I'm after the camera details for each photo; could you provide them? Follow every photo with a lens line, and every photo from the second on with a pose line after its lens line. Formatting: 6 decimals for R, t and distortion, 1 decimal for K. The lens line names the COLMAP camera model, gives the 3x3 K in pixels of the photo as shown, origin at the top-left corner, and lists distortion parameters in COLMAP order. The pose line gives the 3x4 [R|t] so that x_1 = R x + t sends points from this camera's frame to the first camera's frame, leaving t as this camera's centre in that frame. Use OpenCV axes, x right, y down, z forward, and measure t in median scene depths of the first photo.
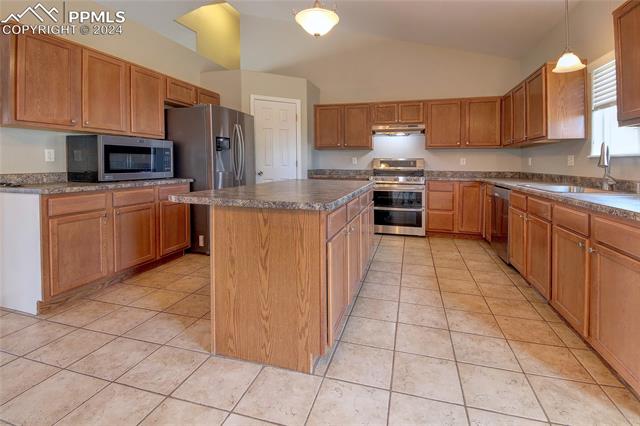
lens RADIAL K [[312.1, 0, 330.8], [0, 312.1, 173.4], [0, 0, 1]] dist [0.021561, -0.001735]
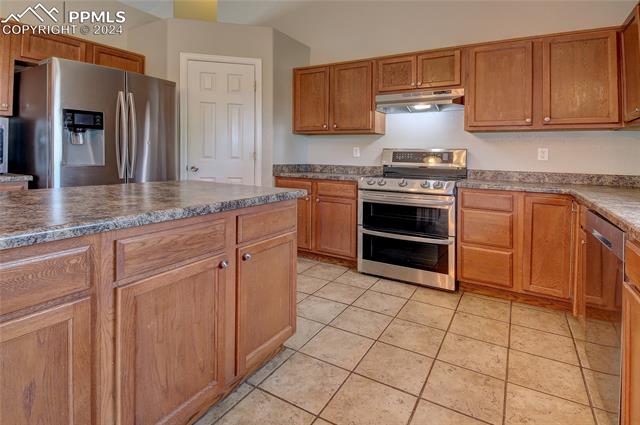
lens RADIAL K [[364.3, 0, 303.3], [0, 364.3, 153.8], [0, 0, 1]] dist [0.012112, -0.003533]
pose [[0.960631, 0.009764, -0.277656, 0.234643], [-0.020768, 0.999110, -0.036717, -0.008719], [0.277050, 0.041038, 0.959979, 0.327908]]
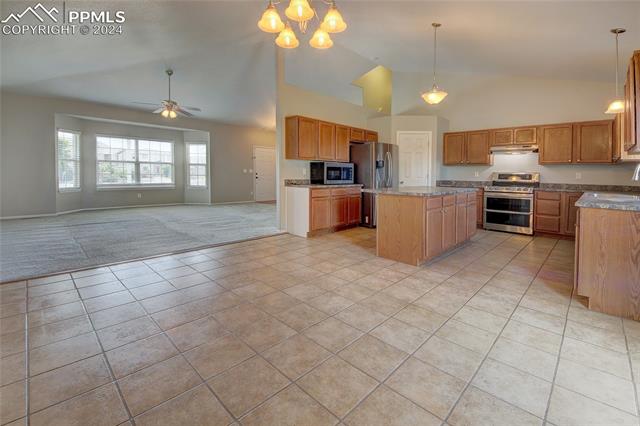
lens RADIAL K [[294.6, 0, 330.3], [0, 294.6, 181.1], [0, 0, 1]] dist [0.003402, -0.001190]
pose [[0.887694, 0.018572, -0.460060, 0.128923], [-0.022753, 0.999735, -0.003544, 0.007772], [0.459872, 0.013614, 0.887881, -0.452853]]
